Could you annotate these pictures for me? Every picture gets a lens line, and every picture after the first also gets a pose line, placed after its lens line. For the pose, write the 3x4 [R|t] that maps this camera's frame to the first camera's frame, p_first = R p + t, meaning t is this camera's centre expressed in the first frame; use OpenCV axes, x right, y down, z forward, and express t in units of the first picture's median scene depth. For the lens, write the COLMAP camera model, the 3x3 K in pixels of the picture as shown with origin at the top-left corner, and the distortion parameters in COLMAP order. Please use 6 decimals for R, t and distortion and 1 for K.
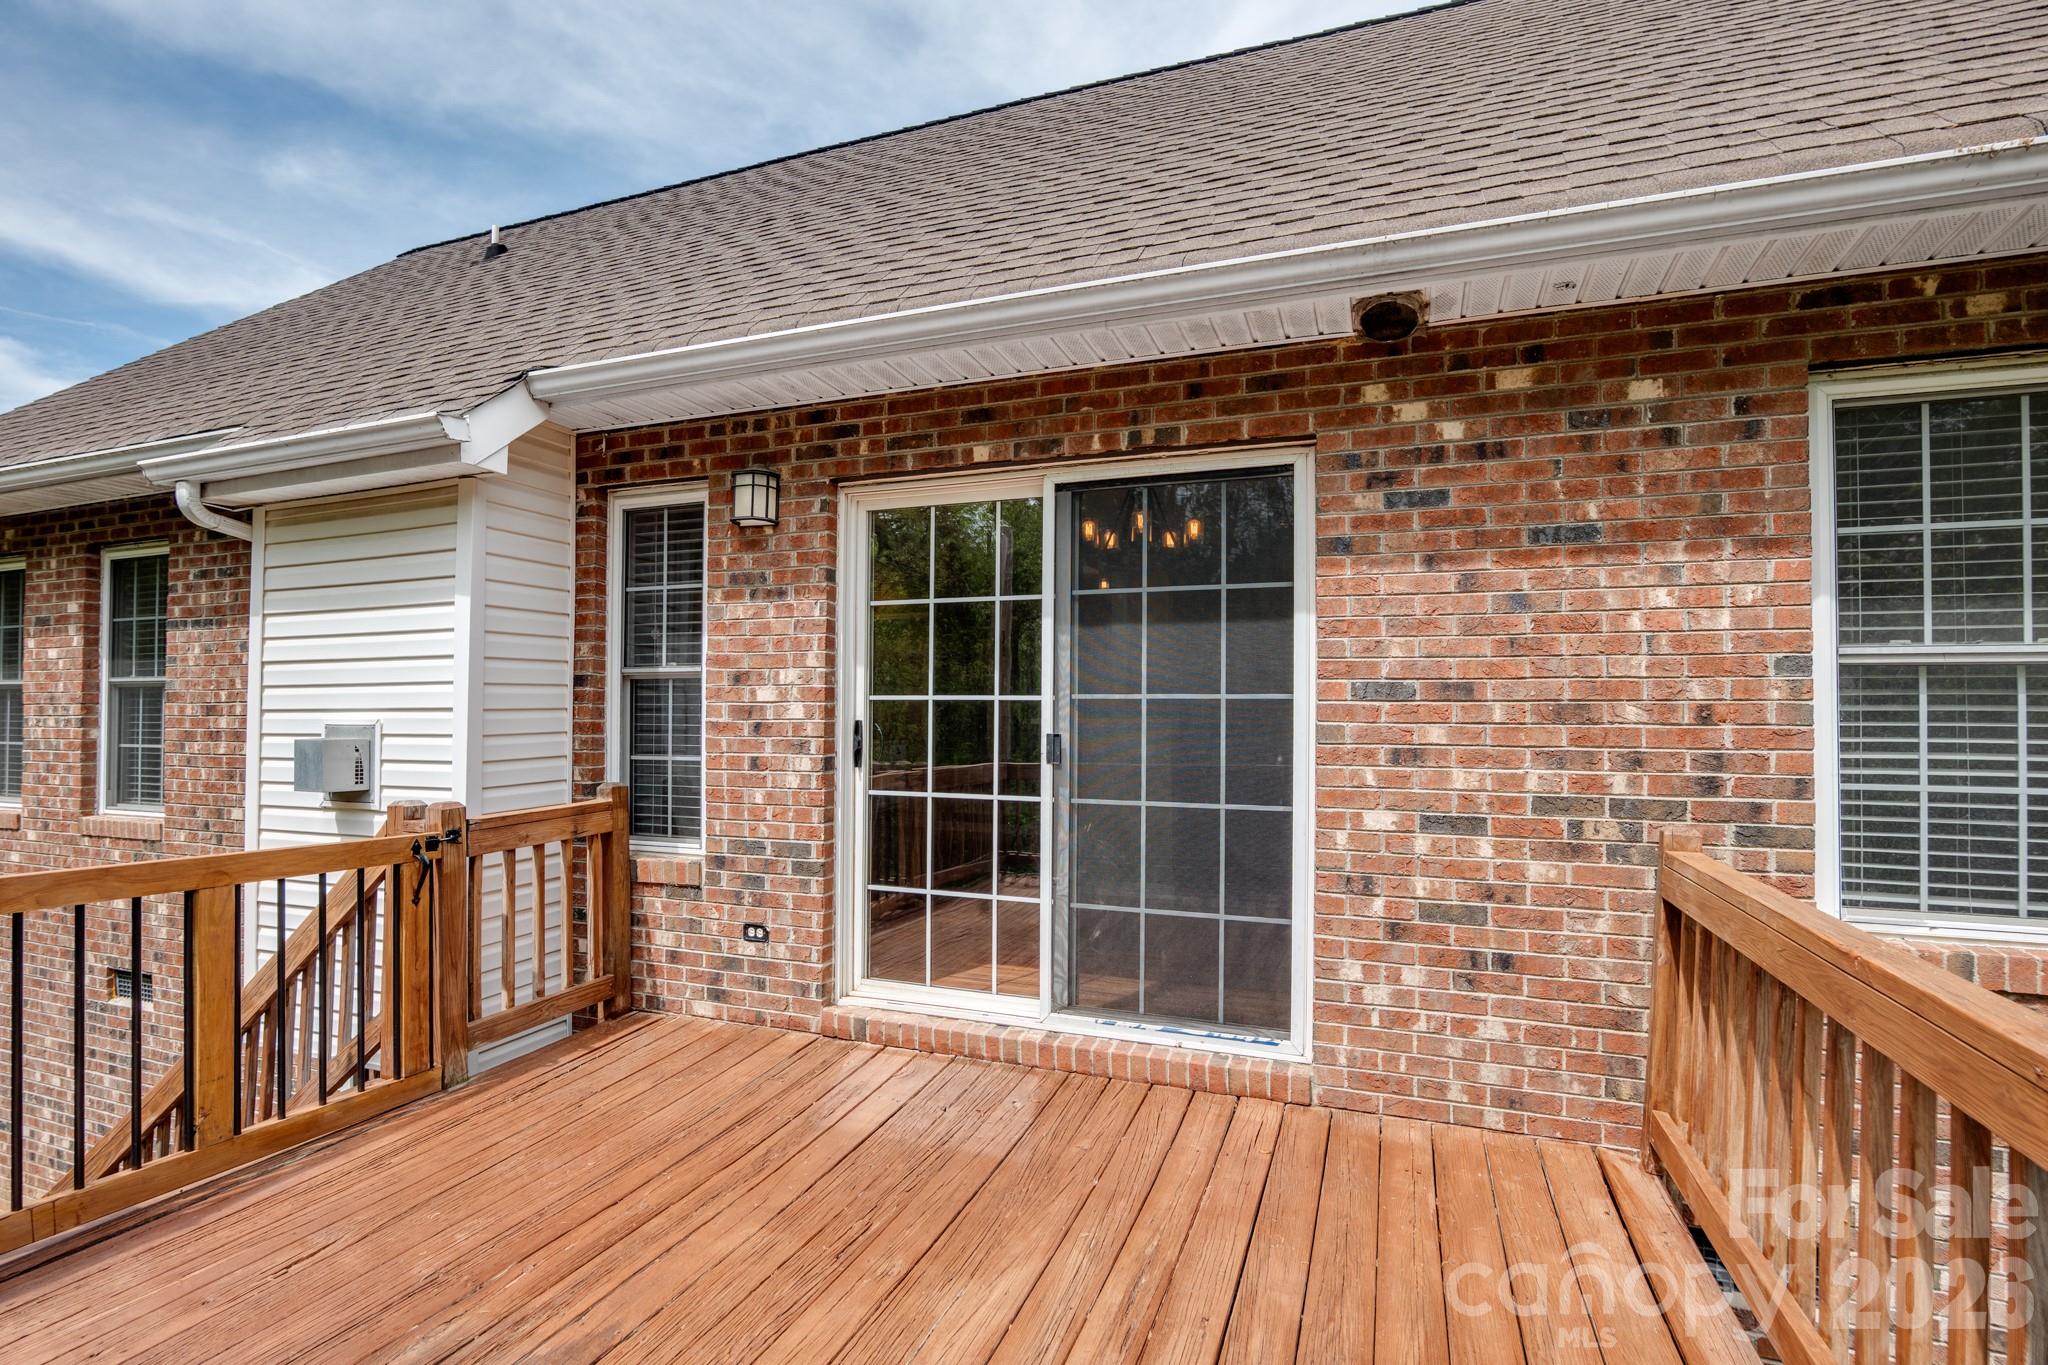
lens RADIAL K [[966.5, 0, 1026.3], [0, 966.5, 691.4], [0, 0, 1]] dist [-0.011159, 0.000165]
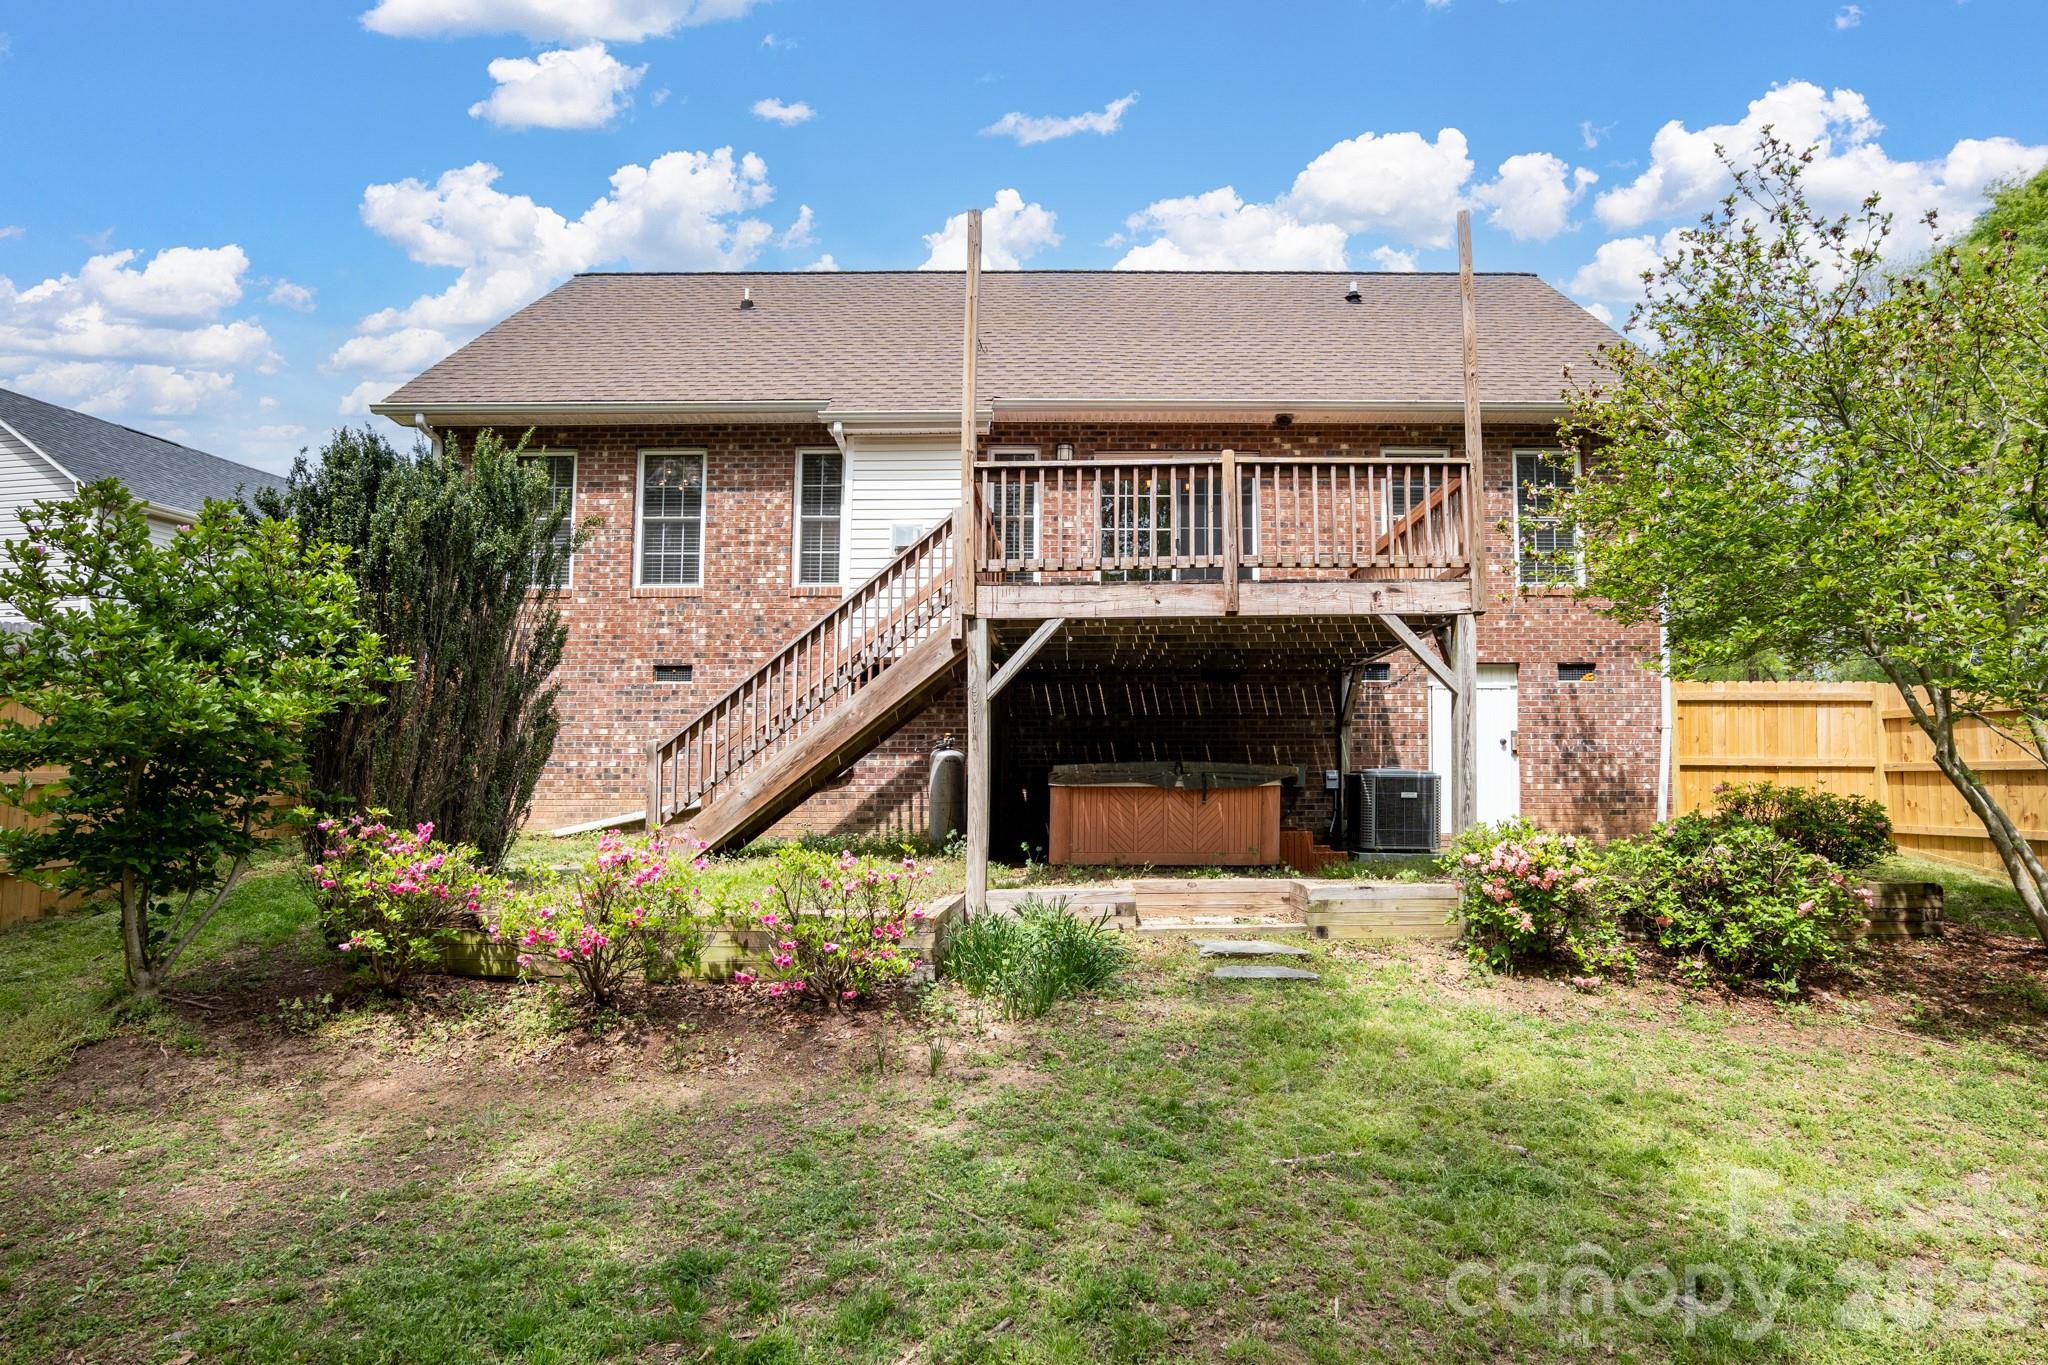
lens RADIAL K [[966.5, 0, 1024.9], [0, 966.5, 680.8], [0, 0, 1]] dist [0.000411, 0.000274]
pose [[0.939559, 0.025275, 0.341453, -1.642043], [-0.008744, 0.998718, -0.049867, 0.732096], [-0.342275, 0.043867, 0.938575, -1.903855]]
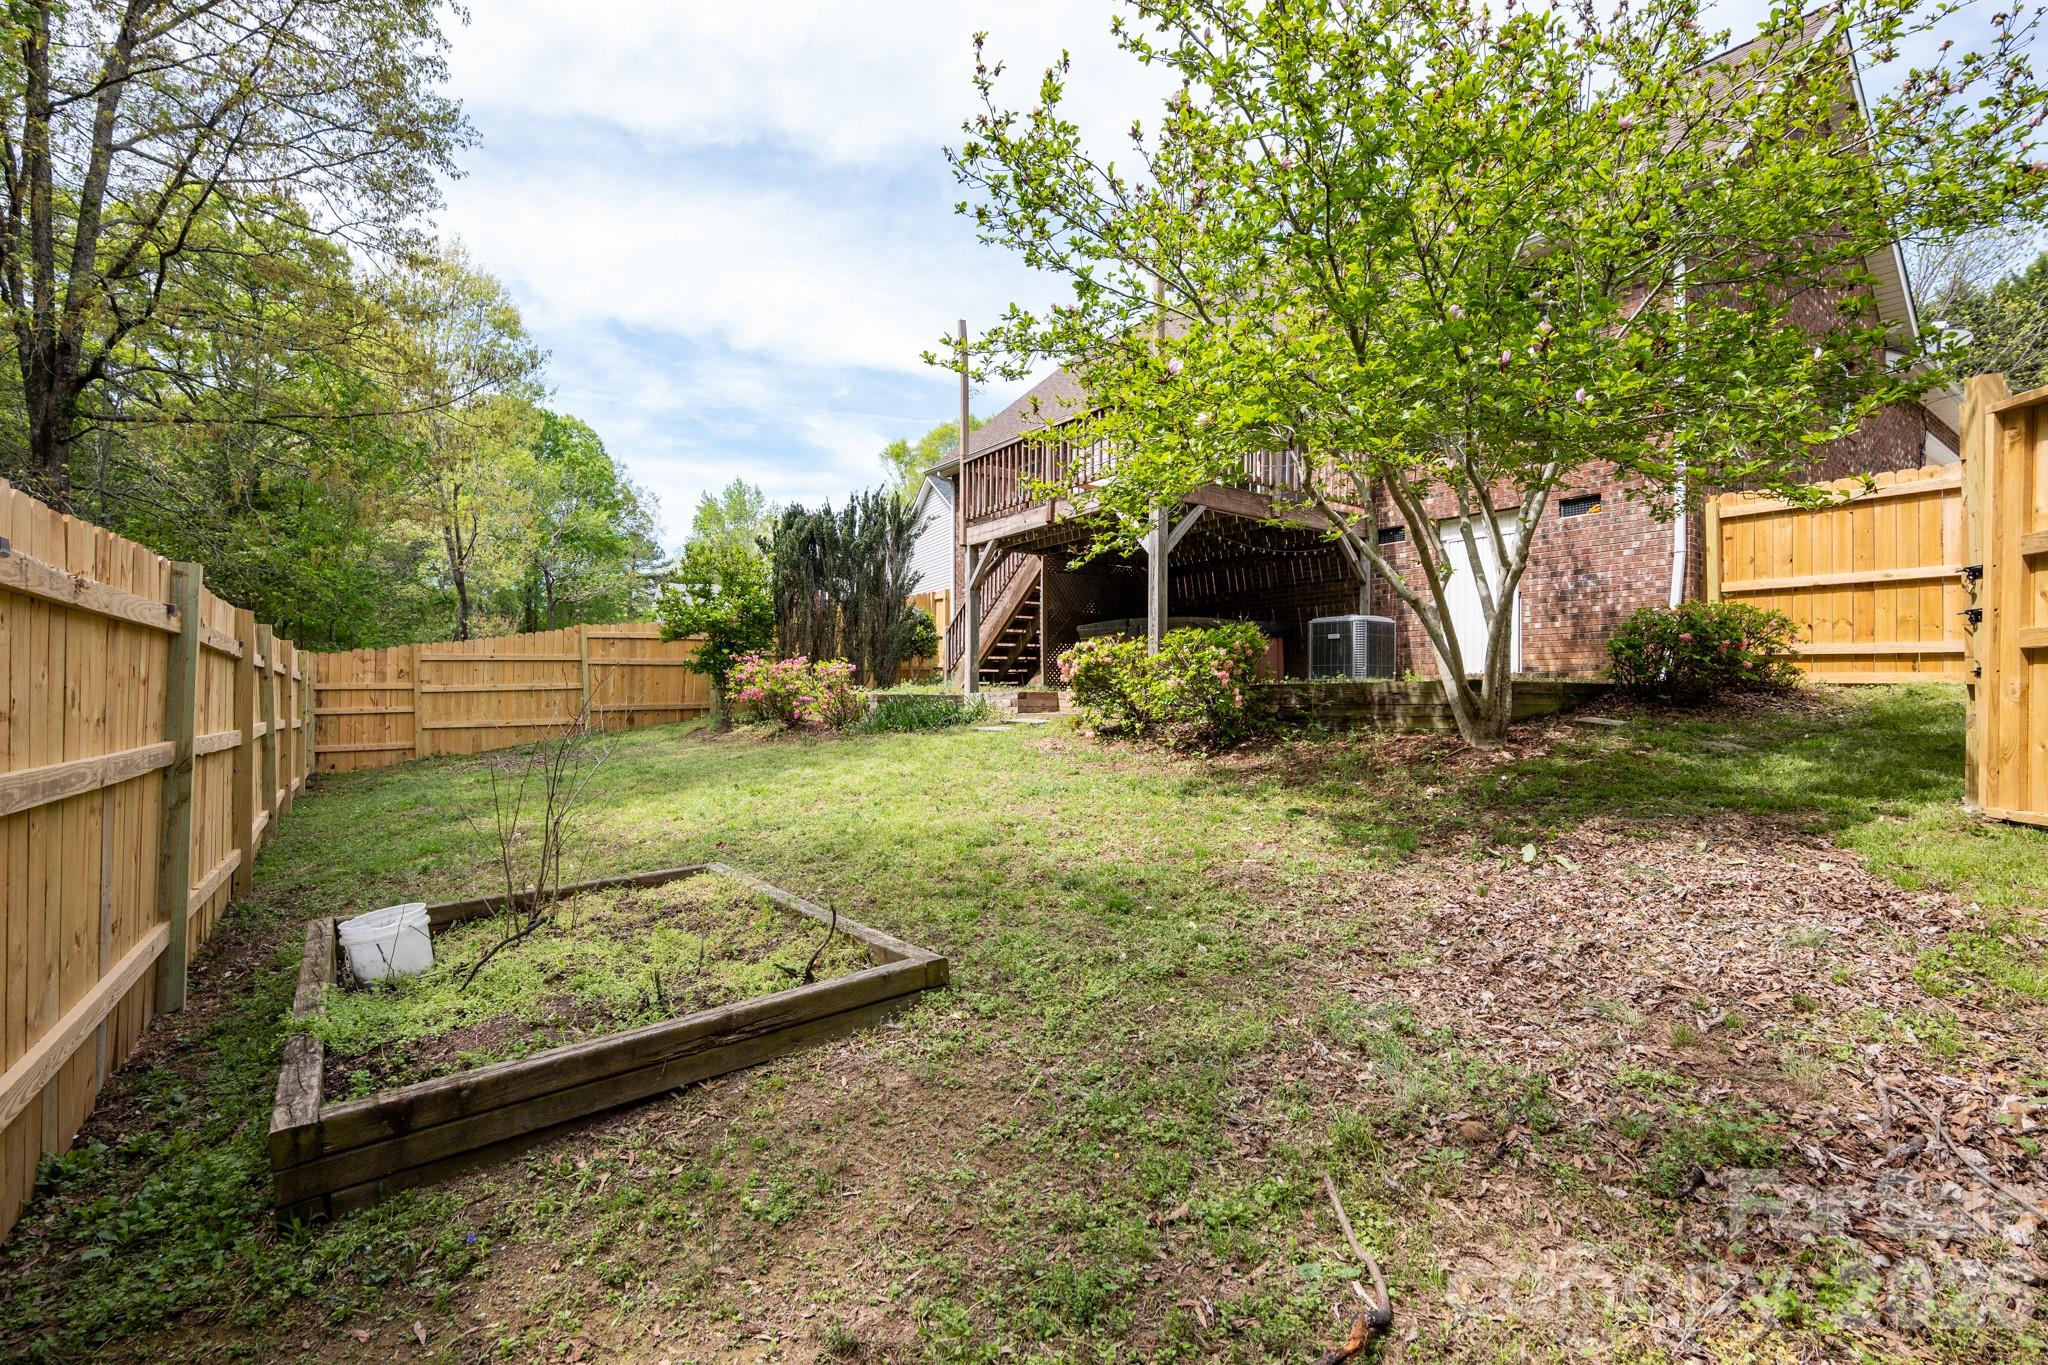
lens RADIAL K [[966.5, 0, 1027.8], [0, 966.5, 684.3], [0, 0, 1]] dist [0.000411, 0.000274]
pose [[0.856733, -0.018570, -0.515425, 3.008529], [0.022732, 0.999740, 0.001765, 1.254685], [0.515258, -0.013229, 0.856933, -3.860777]]
